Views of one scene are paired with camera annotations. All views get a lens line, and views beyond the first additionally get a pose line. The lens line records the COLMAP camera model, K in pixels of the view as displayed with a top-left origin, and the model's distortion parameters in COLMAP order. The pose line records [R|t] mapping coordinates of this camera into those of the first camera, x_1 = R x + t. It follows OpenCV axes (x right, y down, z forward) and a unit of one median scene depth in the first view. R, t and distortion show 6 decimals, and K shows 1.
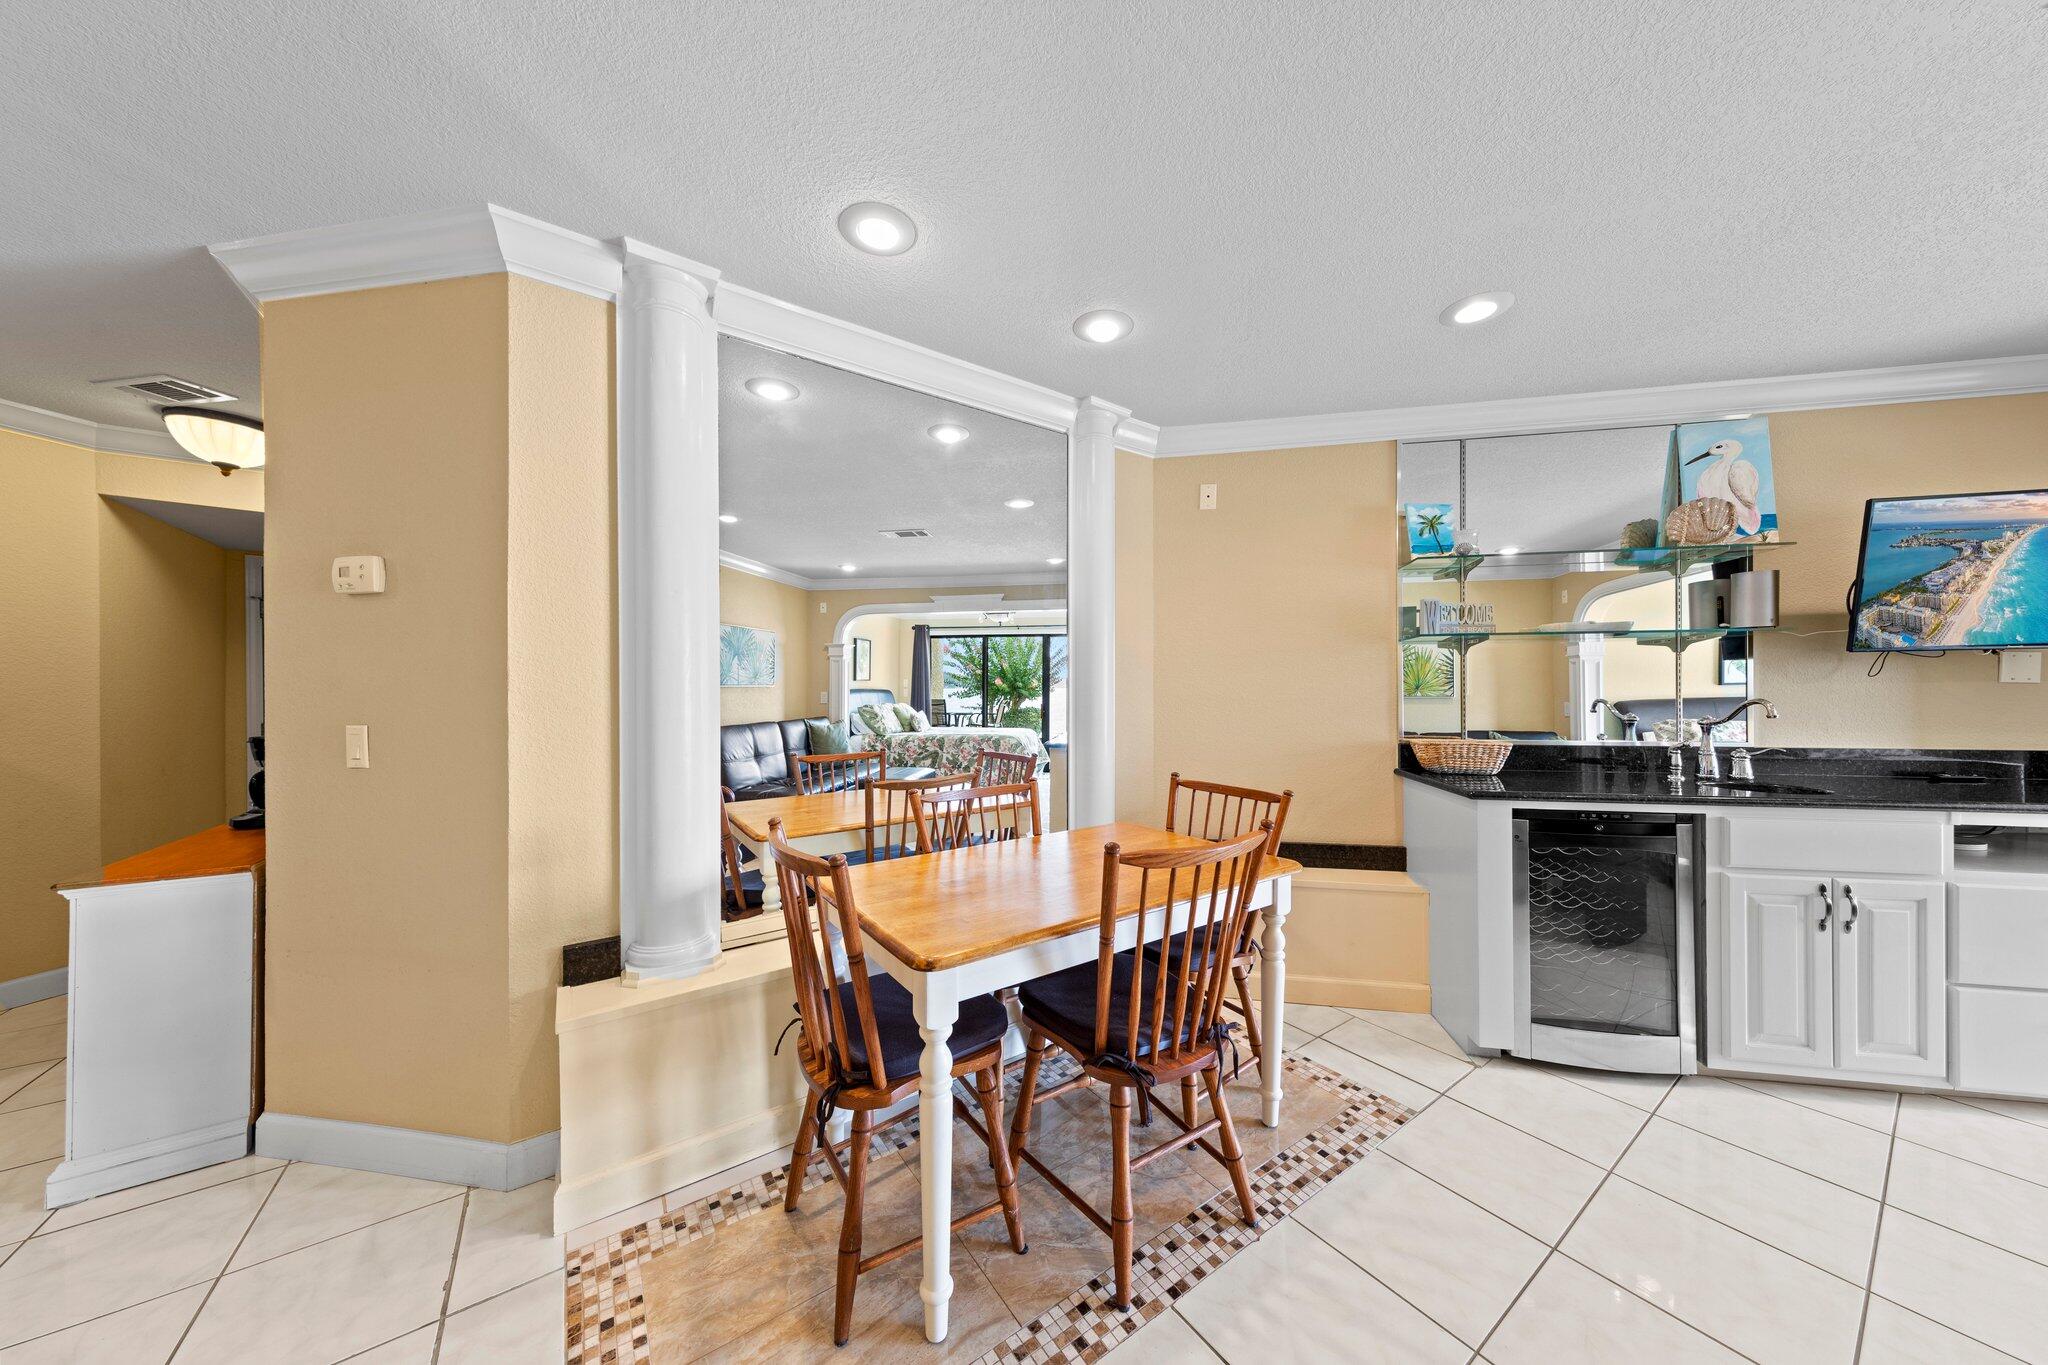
lens RADIAL K [[649.3, 0, 1025.3], [0, 649.3, 698.0], [0, 0, 1]] dist [0.009970, -0.001363]
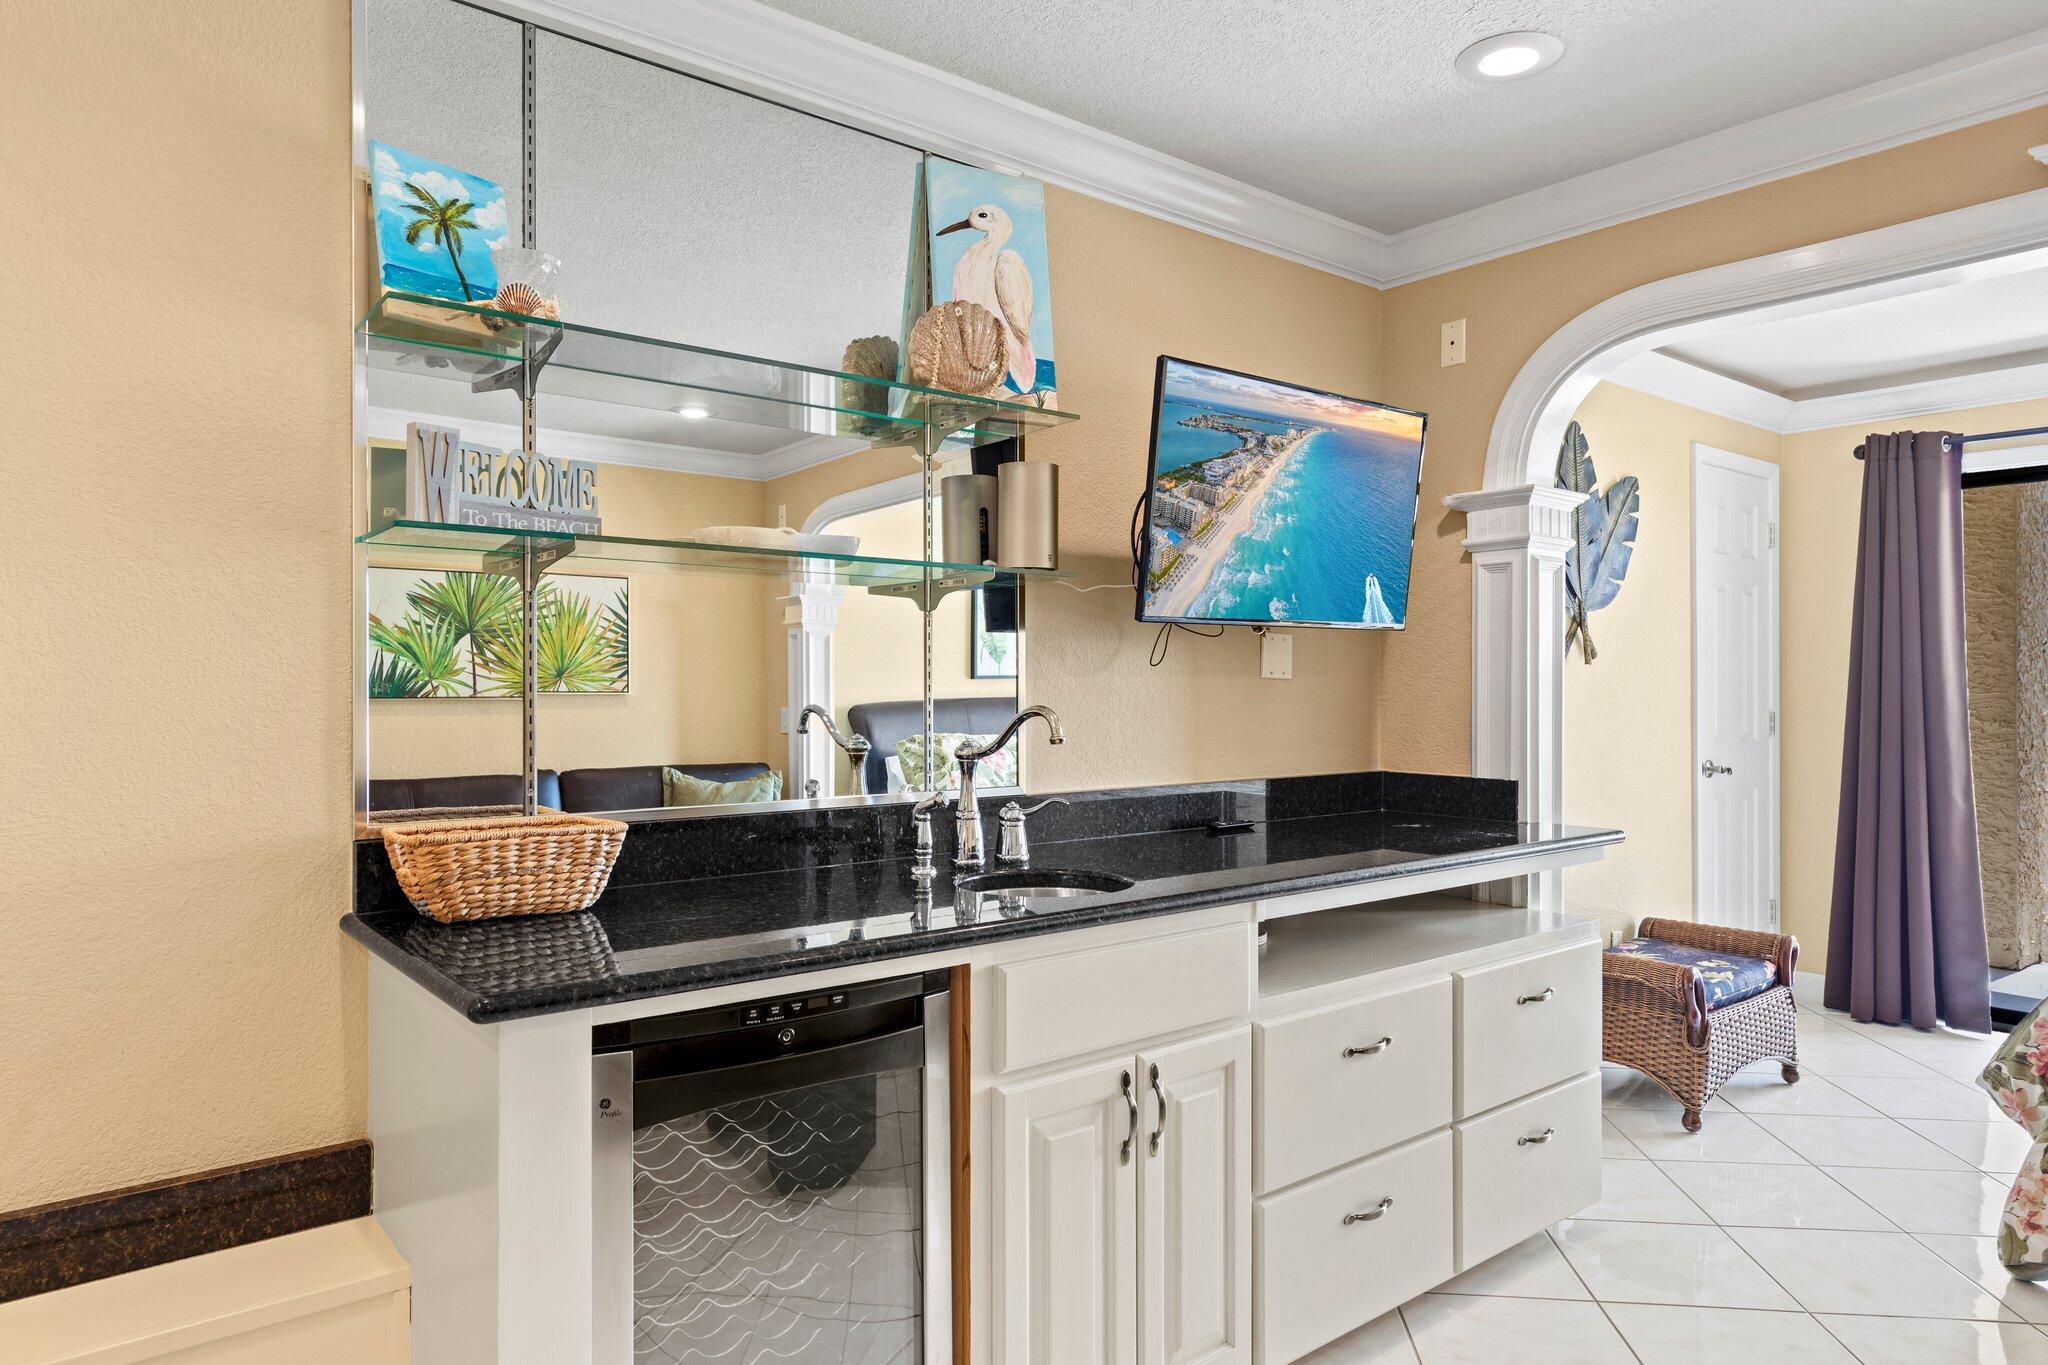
lens RADIAL K [[1267.4, 0, 1017.9], [0, 1267.4, 680.0], [0, 0, 1]] dist [0.000354, 0.005964]
pose [[0.654592, 0.007569, 0.755945, 0.341386], [-0.000672, 0.999955, -0.009430, -0.008867], [-0.755982, 0.005665, 0.654568, 0.344929]]
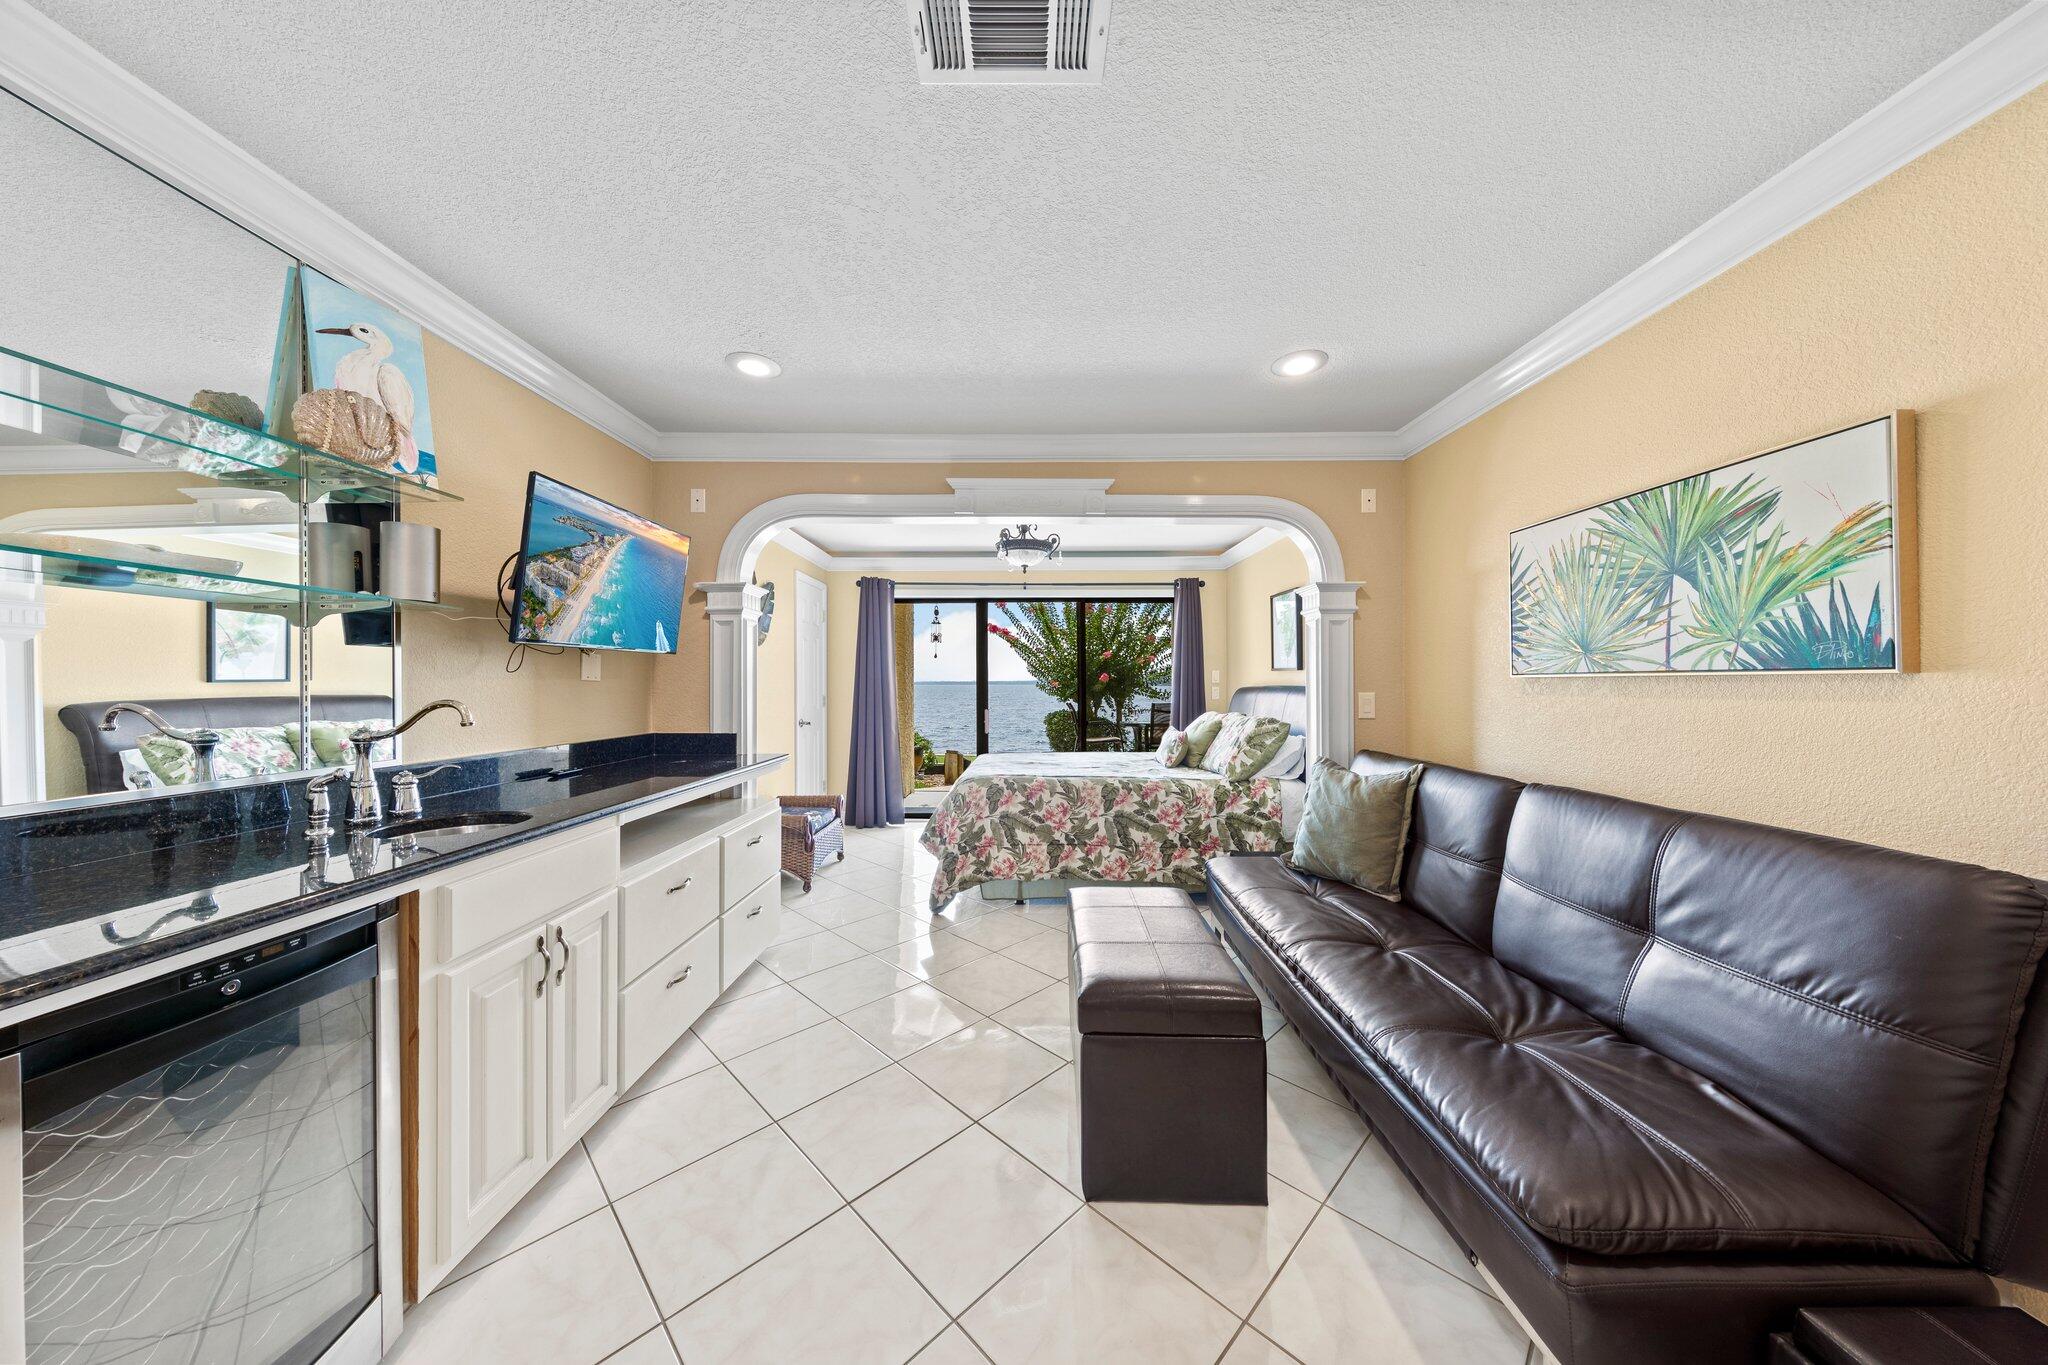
lens RADIAL K [[649.3, 0, 1023.3], [0, 649.3, 683.2], [0, 0, 1]] dist [0.009970, -0.001363]
pose [[-0.171137, 0.004771, 0.985236, 0.284314], [0.007147, 0.999968, -0.003601, -0.009691], [-0.985221, 0.006425, -0.171165, 0.464753]]
